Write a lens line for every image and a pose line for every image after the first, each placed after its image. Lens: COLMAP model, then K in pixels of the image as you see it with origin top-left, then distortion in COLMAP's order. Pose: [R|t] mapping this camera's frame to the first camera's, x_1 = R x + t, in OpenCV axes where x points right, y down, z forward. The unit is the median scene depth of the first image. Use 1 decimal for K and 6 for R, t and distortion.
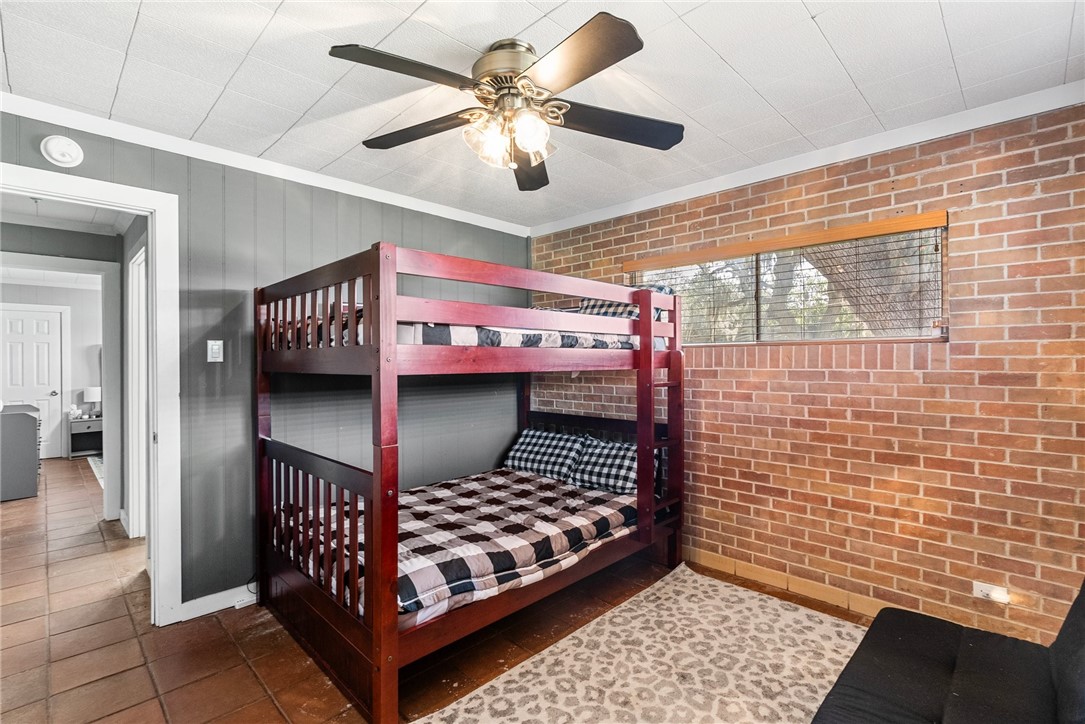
lens RADIAL K [[499.1, 0, 540.0], [0, 499.1, 363.1], [0, 0, 1]] dist [-0.011964, 0.003369]
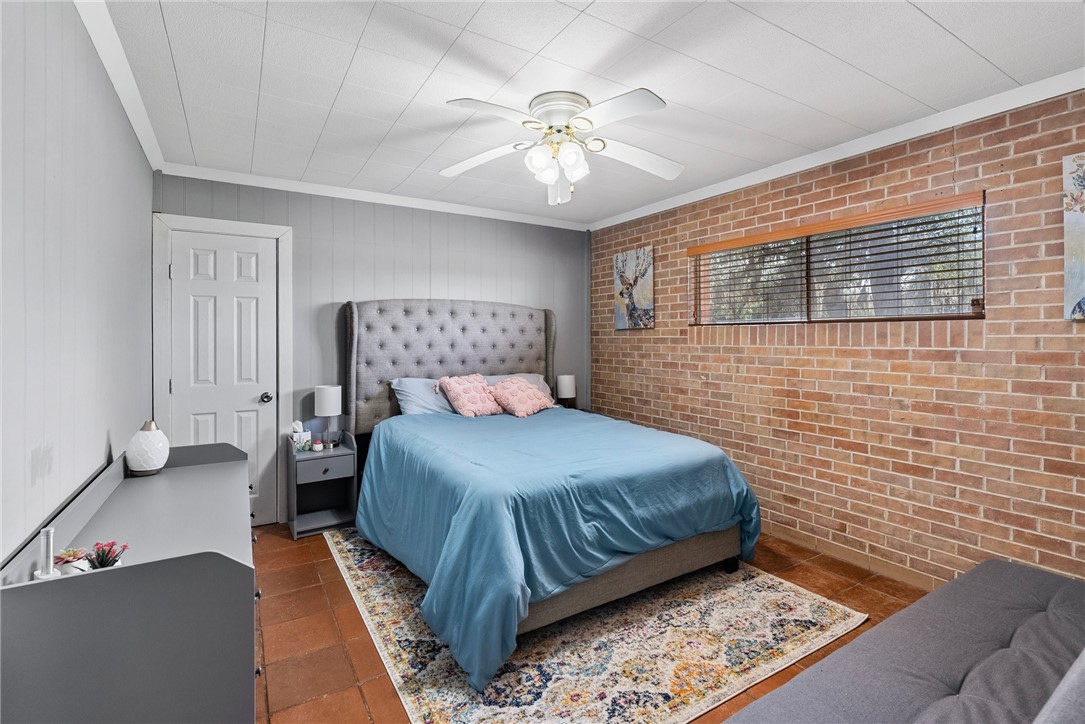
lens RADIAL K [[499.1, 0, 553.7], [0, 499.1, 331.6], [0, 0, 1]] dist [-0.011964, 0.003369]
pose [[0.974467, 0.002961, -0.224510, 0.177016], [-0.006392, 0.999874, -0.014557, 0.000453], [0.224439, 0.015620, 0.974363, -0.174099]]
